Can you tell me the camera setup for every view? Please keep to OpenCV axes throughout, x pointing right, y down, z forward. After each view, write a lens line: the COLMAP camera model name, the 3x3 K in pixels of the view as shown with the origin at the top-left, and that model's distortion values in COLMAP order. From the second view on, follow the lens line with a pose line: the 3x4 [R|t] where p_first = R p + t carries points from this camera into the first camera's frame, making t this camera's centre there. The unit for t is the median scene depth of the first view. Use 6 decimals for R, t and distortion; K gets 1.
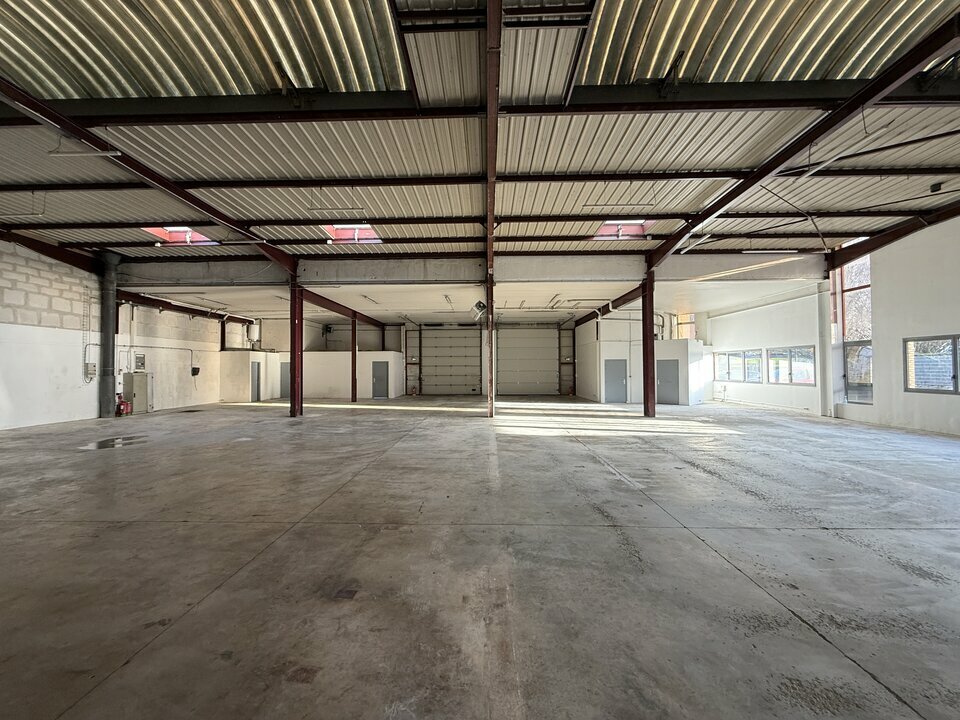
lens RADIAL K [[381.7, 0, 479.8], [0, 381.7, 352.1], [0, 0, 1]] dist [0.000724, 0.000278]
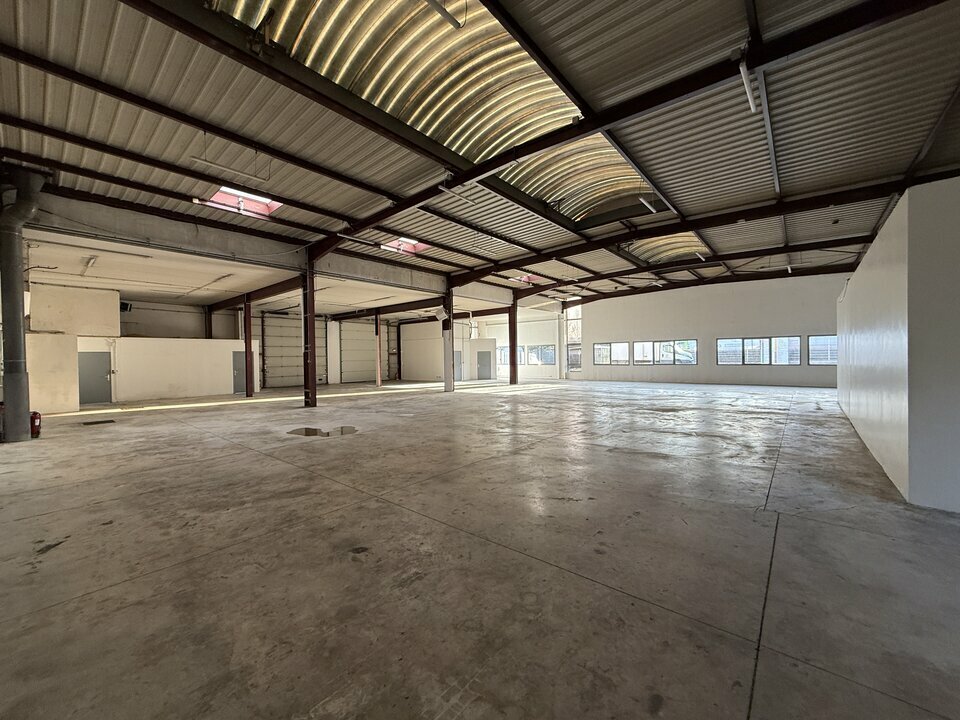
lens RADIAL K [[381.7, 0, 481.5], [0, 381.7, 366.6], [0, 0, 1]] dist [0.000724, 0.000278]
pose [[0.620039, -0.026118, 0.784136, -0.905365], [-0.022996, 0.998411, 0.051439, 0.001788], [-0.784234, -0.049927, 0.618454, 0.038404]]
